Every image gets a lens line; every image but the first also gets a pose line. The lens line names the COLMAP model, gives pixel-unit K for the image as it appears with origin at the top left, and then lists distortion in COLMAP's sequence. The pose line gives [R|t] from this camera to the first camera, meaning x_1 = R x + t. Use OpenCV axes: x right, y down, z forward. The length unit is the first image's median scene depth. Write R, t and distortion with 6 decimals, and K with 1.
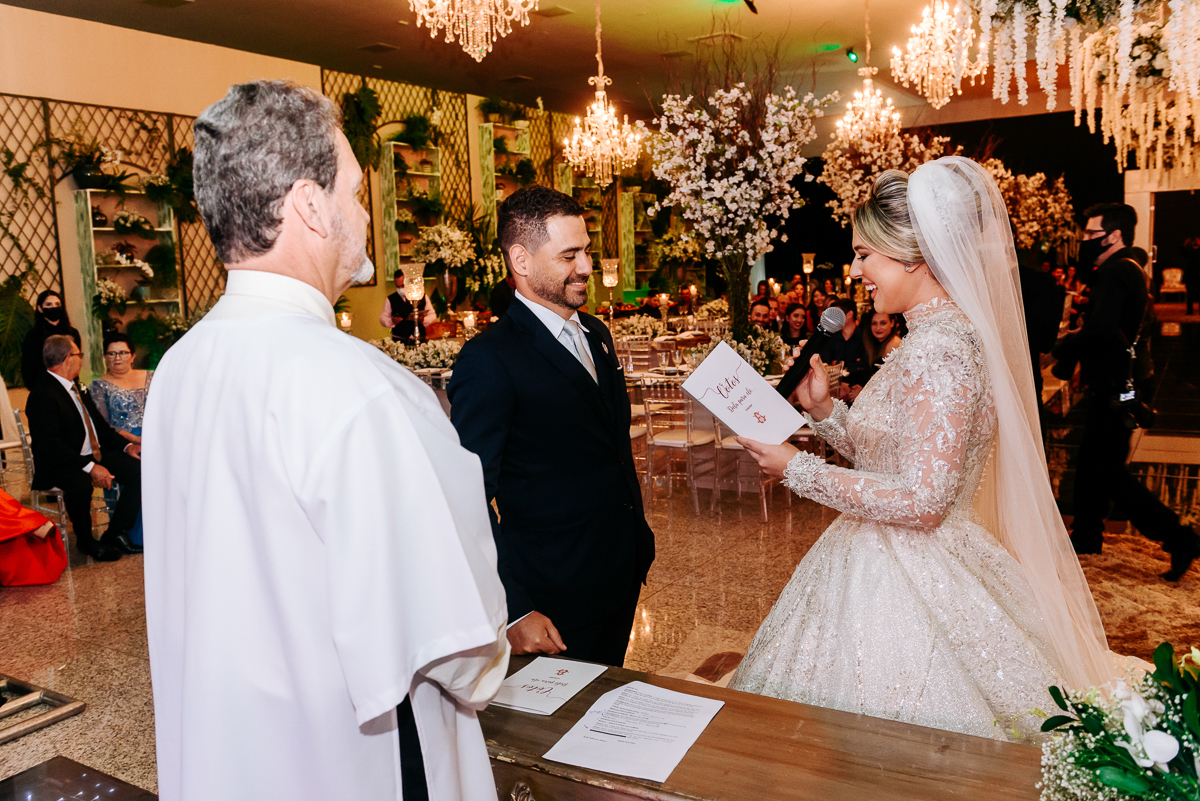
lens RADIAL K [[1010.6, 0, 600.0], [0, 1010.6, 400.5], [0, 0, 1]] dist [-0.025159, 0.005628]
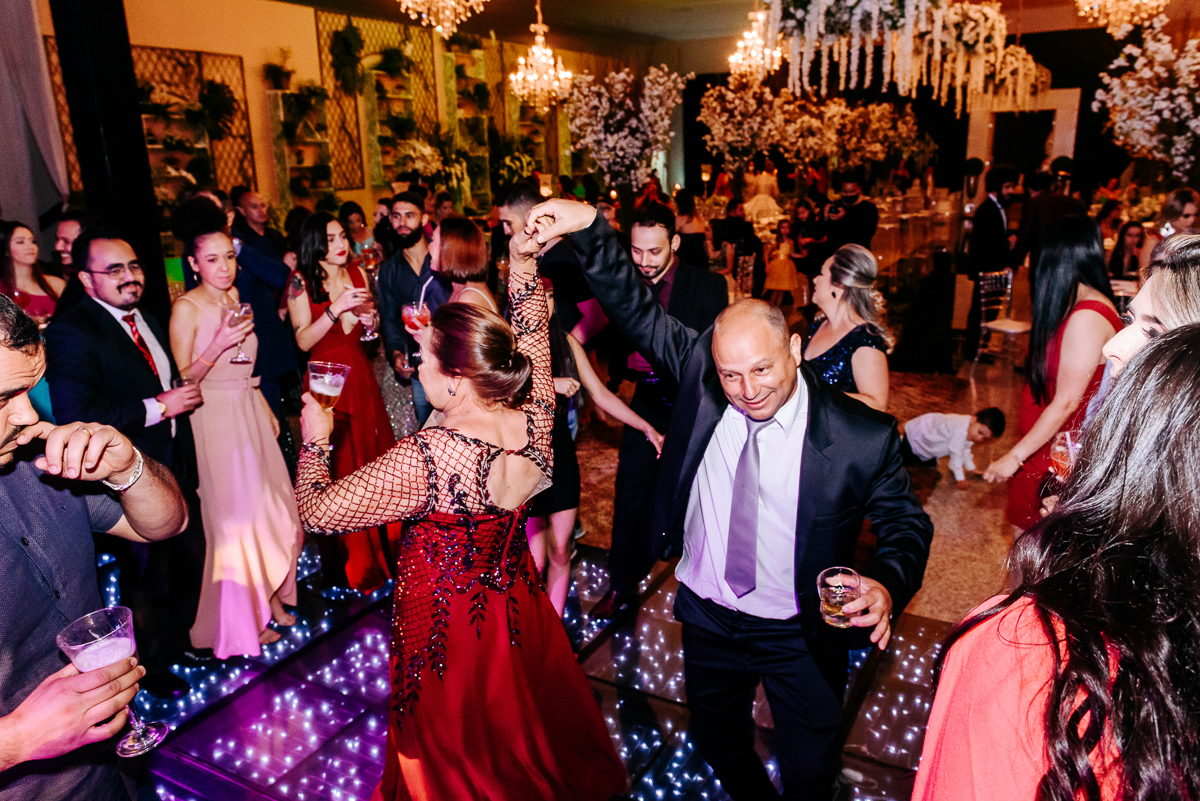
lens RADIAL K [[888.5, 0, 600.0], [0, 888.5, 400.5], [0, 0, 1]] dist [0.004501, -0.006207]
pose [[0.998473, -0.001661, 0.055223, 0.015866], [-0.005885, 0.990662, 0.136217, -0.004541], [-0.054933, -0.136334, 0.989139, -0.203757]]
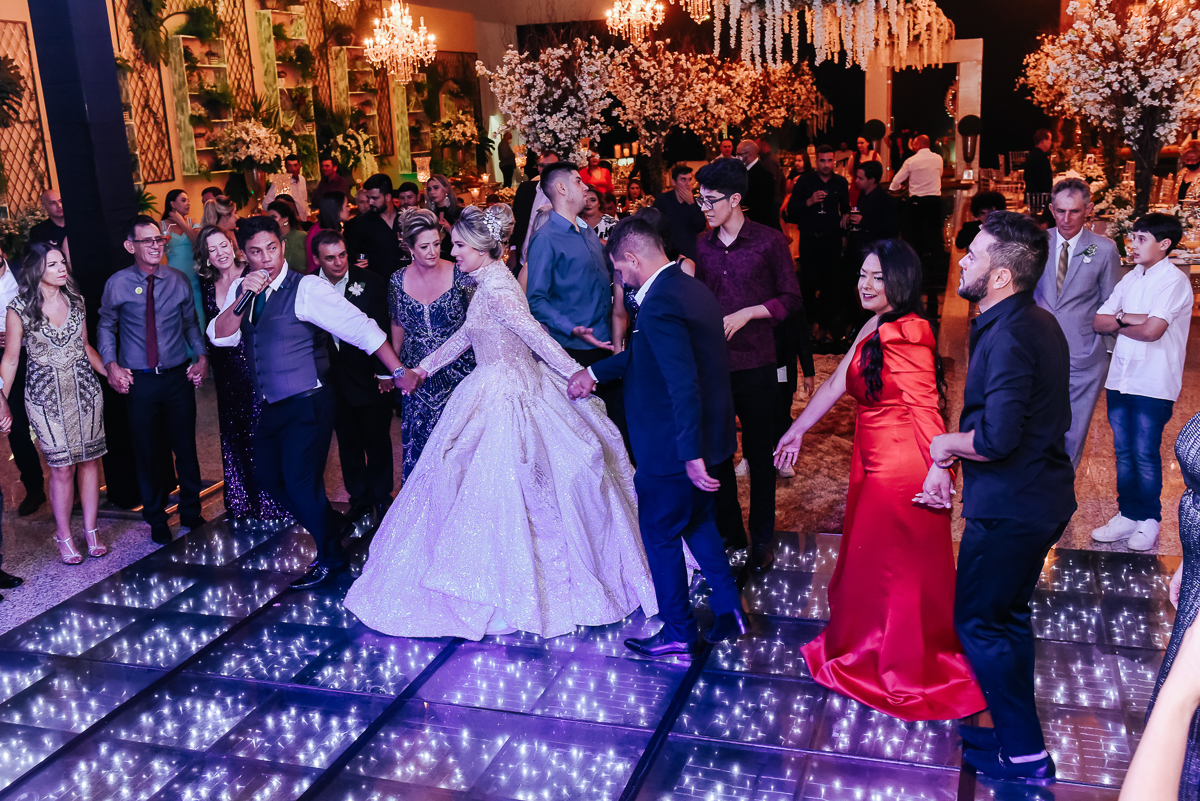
lens RADIAL K [[1167.2, 0, 600.0], [0, 1167.2, 400.5], [0, 0, 1]] dist [0.018766, -0.025318]
pose [[0.970713, -0.068242, 0.230345, -0.118195], [0.044324, 0.993221, 0.107463, -0.002512], [-0.236117, -0.094106, 0.967157, -0.327750]]
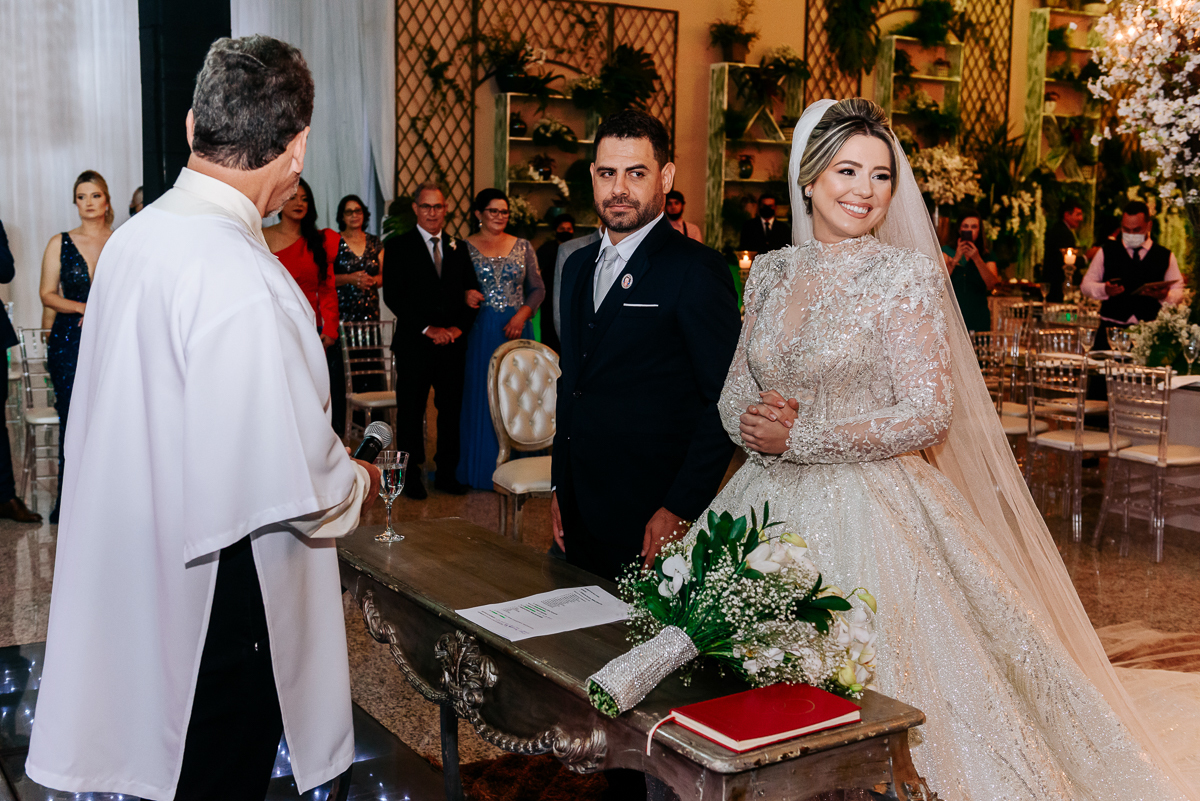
lens RADIAL K [[1430.4, 0, 600.0], [0, 1430.4, 400.5], [0, 0, 1]] dist [-0.000080, 0.003829]
pose [[0.886074, 0.112486, -0.449688, 0.141293], [-0.109649, 0.993441, 0.032445, 0.006857], [0.450388, 0.020559, 0.892596, -0.069419]]
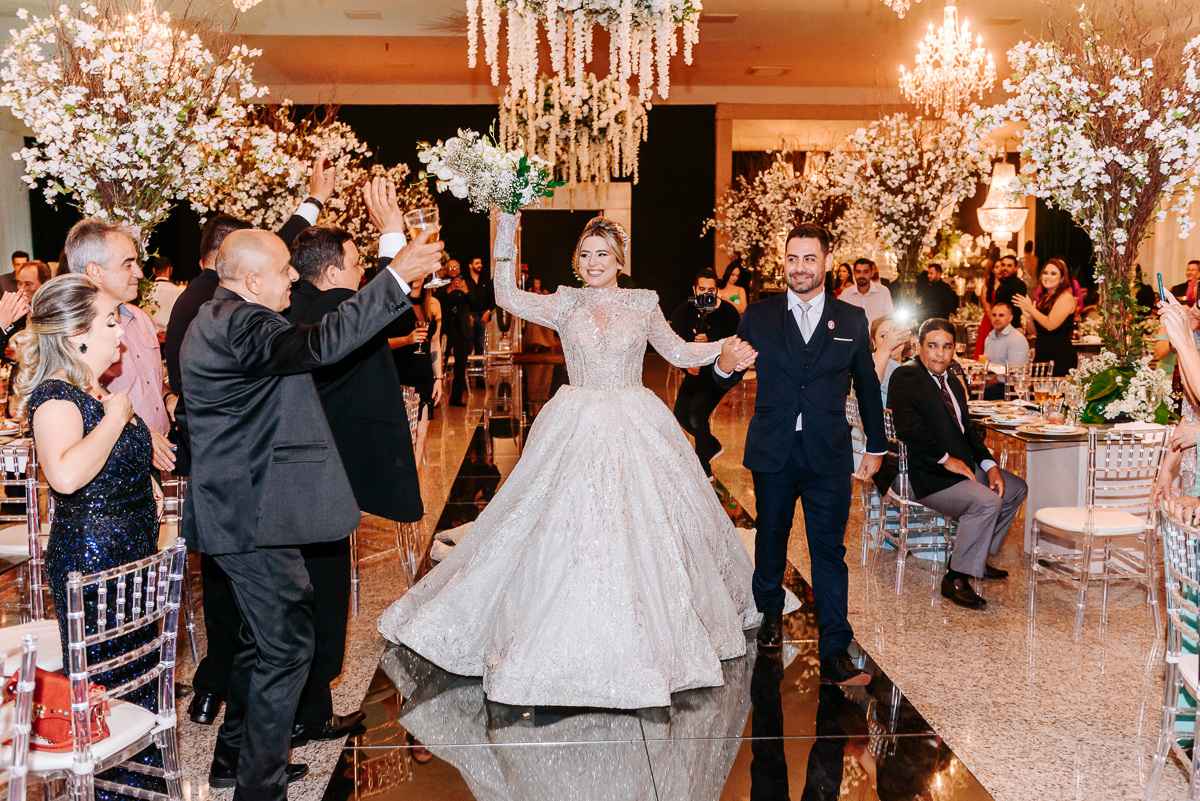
lens RADIAL K [[1112.1, 0, 569.4], [0, 1112.1, 396.2], [0, 0, 1]] dist [-0.025385, -0.000964]
pose [[0.840170, -0.021959, 0.541879, 0.138864], [0.042045, 0.998810, -0.024714, -0.047751], [-0.540691, 0.043547, 0.840093, 0.364193]]
